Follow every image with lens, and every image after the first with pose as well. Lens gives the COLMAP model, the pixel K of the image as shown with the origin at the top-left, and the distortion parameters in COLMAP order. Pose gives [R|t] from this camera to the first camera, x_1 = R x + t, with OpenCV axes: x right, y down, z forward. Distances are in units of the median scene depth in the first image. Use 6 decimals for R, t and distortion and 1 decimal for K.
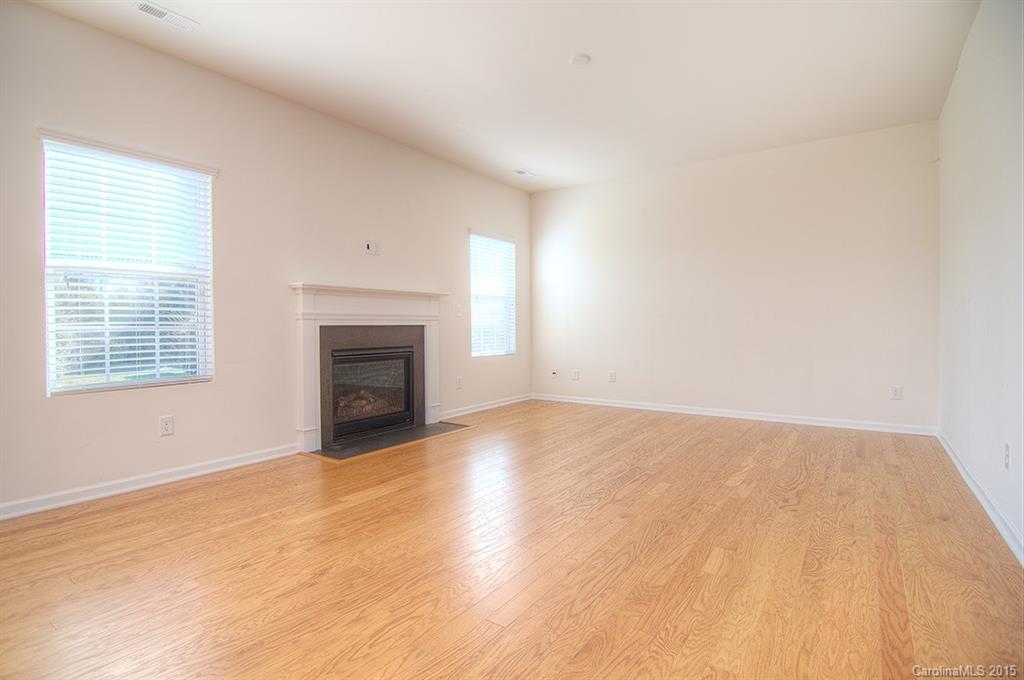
lens RADIAL K [[494.4, 0, 511.3], [0, 494.4, 333.7], [0, 0, 1]] dist [-0.001862, -0.012518]
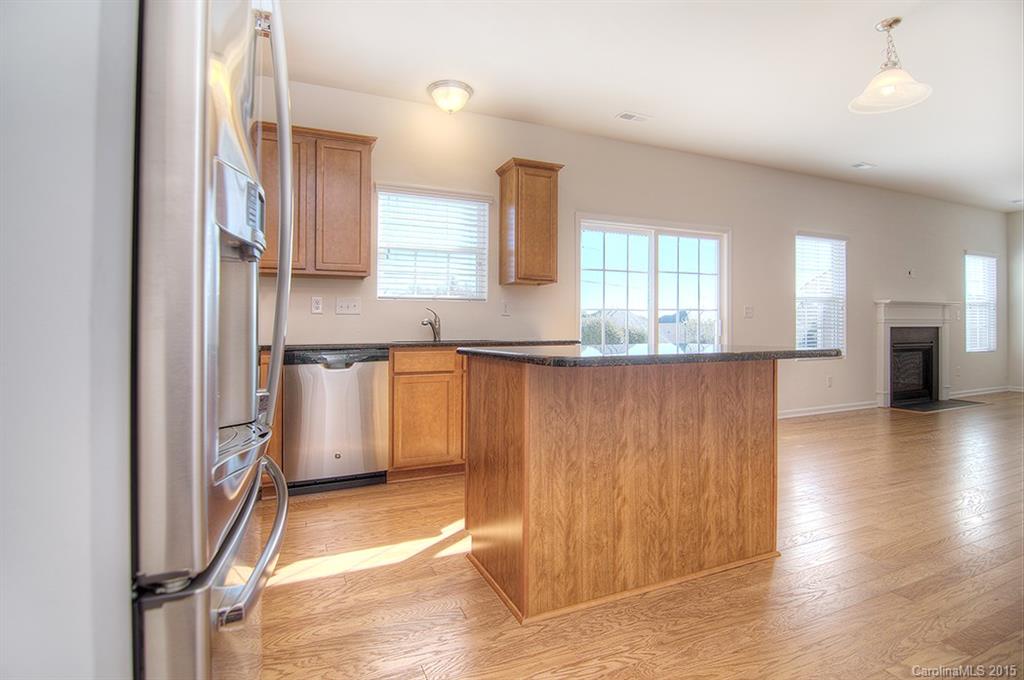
lens RADIAL K [[494.4, 0, 511.3], [0, 494.4, 333.7], [0, 0, 1]] dist [-0.001862, -0.012518]
pose [[0.859859, 0.009086, -0.510450, -0.721735], [-0.010185, 0.999948, 0.000641, 0.018326], [0.510430, 0.004648, 0.859907, -1.088935]]
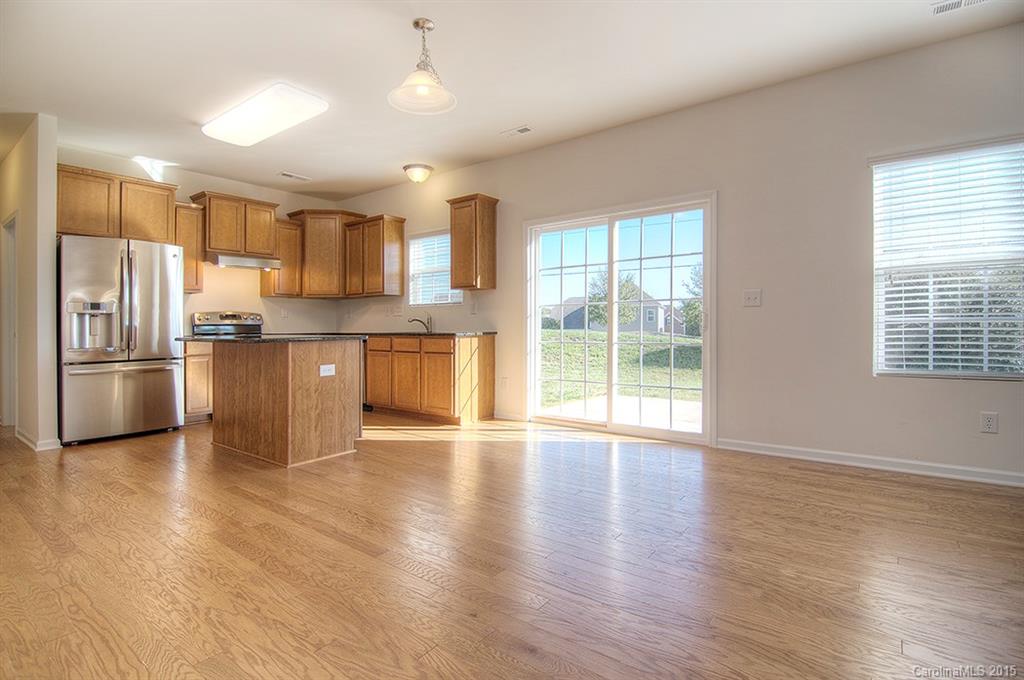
lens RADIAL K [[496.7, 0, 517.9], [0, 496.7, 322.7], [0, 0, 1]] dist [-0.021241, -0.000545]
pose [[-0.020700, 0.004536, -0.999775, 0.243500], [-0.004303, 0.999980, 0.004626, -0.005240], [0.999776, 0.004398, -0.020680, 0.112273]]
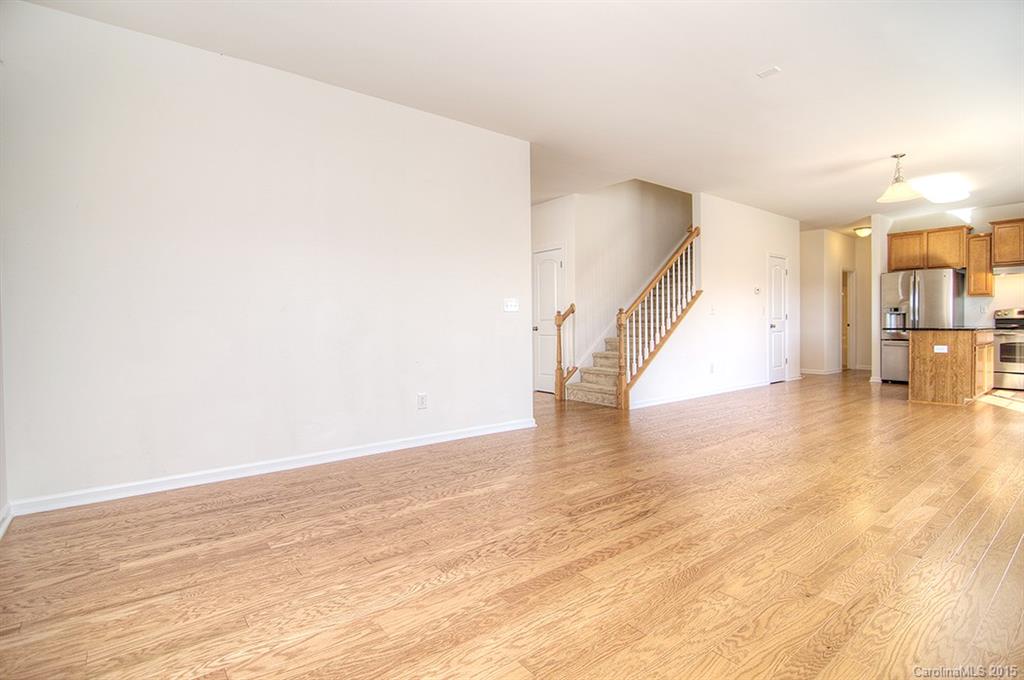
lens RADIAL K [[501.1, 0, 516.9], [0, 501.1, 330.0], [0, 0, 1]] dist [-0.001261, -0.015366]
pose [[-0.963093, 0.012234, 0.268891, 0.125147], [0.019048, 0.999560, 0.022746, -0.027983], [-0.268494, 0.027029, -0.962902, 1.720402]]
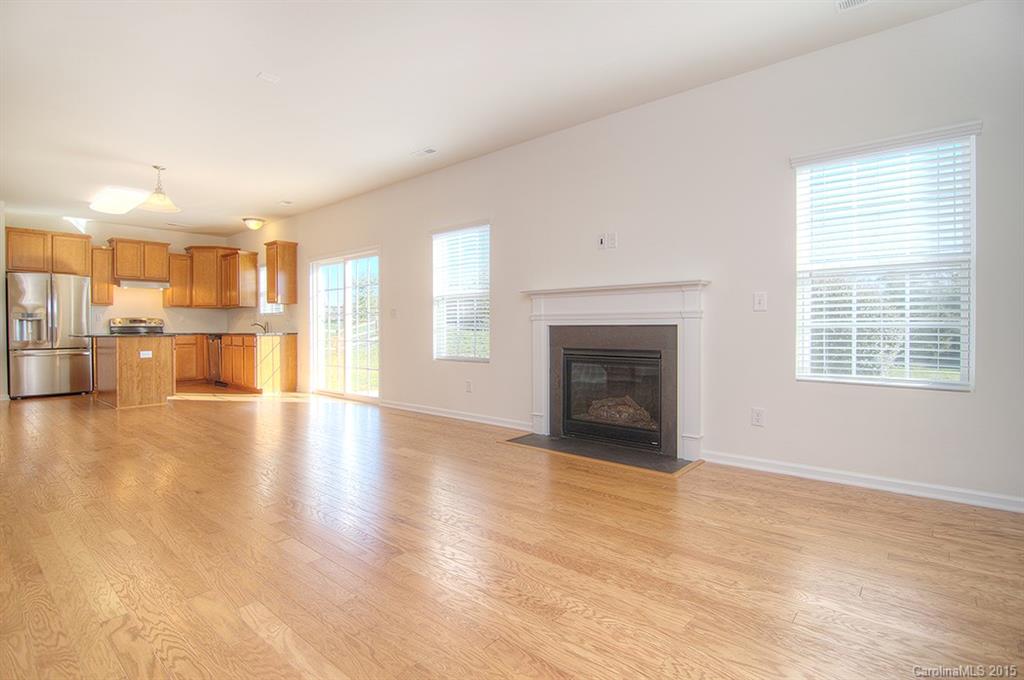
lens RADIAL K [[494.4, 0, 511.3], [0, 494.4, 333.7], [0, 0, 1]] dist [-0.001862, -0.012518]
pose [[-0.091841, 0.021856, -0.995534, 0.857449], [-0.009990, 0.999689, 0.022869, -0.026279], [0.995724, 0.012046, -0.091594, 1.181822]]
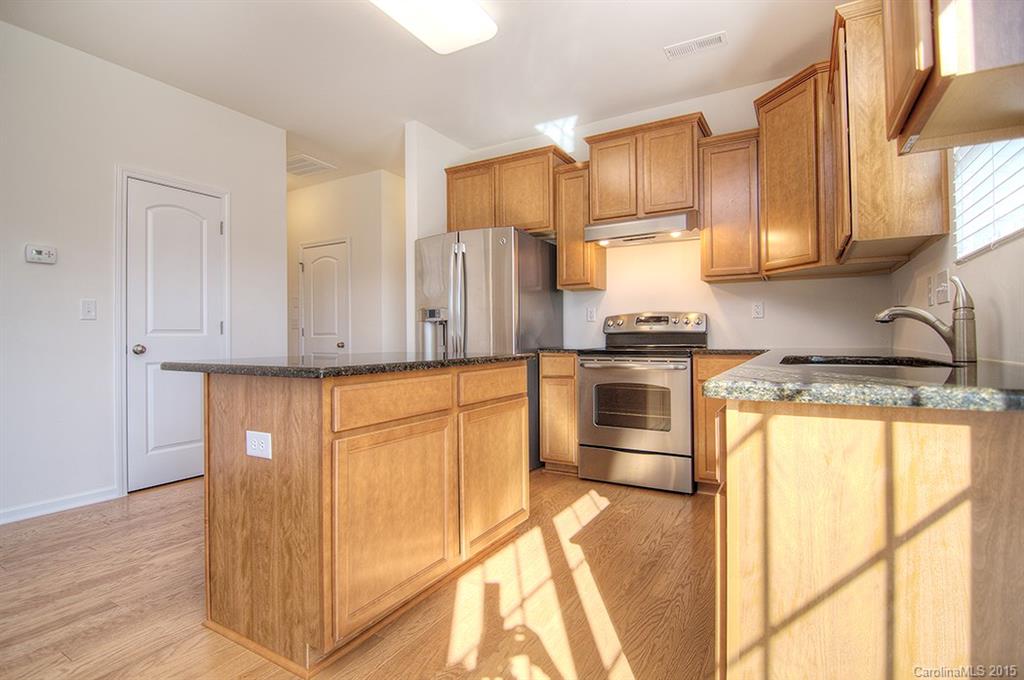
lens RADIAL K [[494.4, 0, 511.3], [0, 494.4, 333.7], [0, 0, 1]] dist [-0.001862, -0.012518]
pose [[-0.996025, 0.016898, -0.087454, -1.014571], [0.016563, 0.999852, 0.004557, 0.006430], [0.087518, 0.003090, -0.996158, 0.144432]]
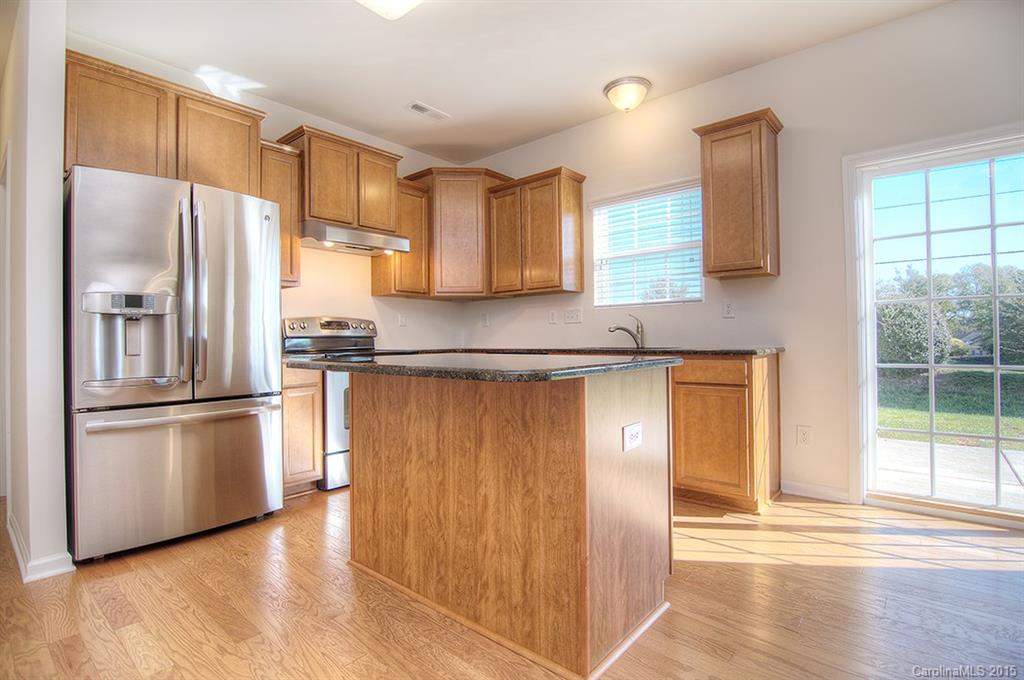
lens RADIAL K [[494.4, 0, 511.3], [0, 494.4, 333.7], [0, 0, 1]] dist [-0.001862, -0.012518]
pose [[-0.093285, 0.001063, -0.995639, -0.338552], [-0.000913, 0.999999, 0.001153, 0.005449], [0.995639, 0.001017, -0.093284, -0.396959]]
